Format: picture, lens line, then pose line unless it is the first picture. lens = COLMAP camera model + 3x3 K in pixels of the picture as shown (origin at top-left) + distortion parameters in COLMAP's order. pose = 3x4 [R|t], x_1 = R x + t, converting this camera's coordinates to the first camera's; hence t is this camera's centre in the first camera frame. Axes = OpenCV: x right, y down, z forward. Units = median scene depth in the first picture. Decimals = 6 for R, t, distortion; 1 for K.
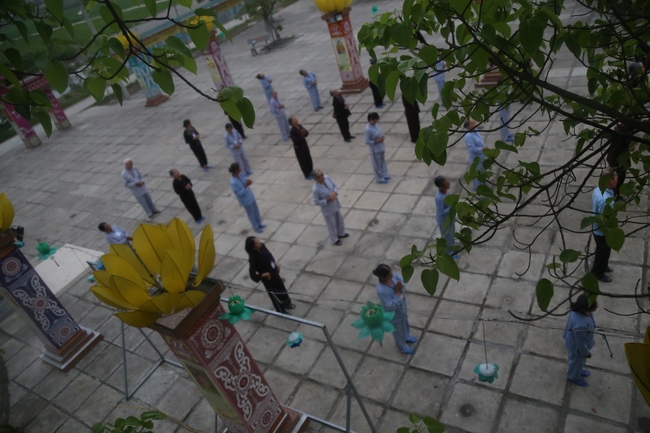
lens RADIAL K [[502.9, 0, 325.0], [0, 502.9, 216.5], [0, 0, 1]] dist [0.001425, -0.000427]
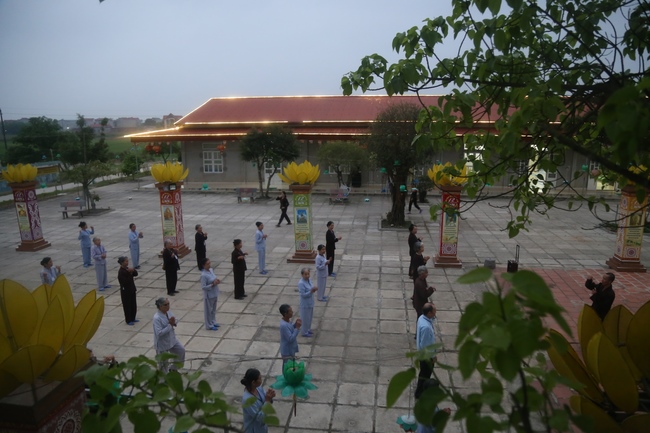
lens RADIAL K [[464.1, 0, 325.0], [0, 464.1, 216.5], [0, 0, 1]] dist [-0.007700, 0.001183]
pose [[0.908782, 0.158967, 0.385804, -0.070440], [0.000752, 0.923963, -0.382482, 0.075156], [-0.417271, 0.347882, 0.839561, 0.034490]]
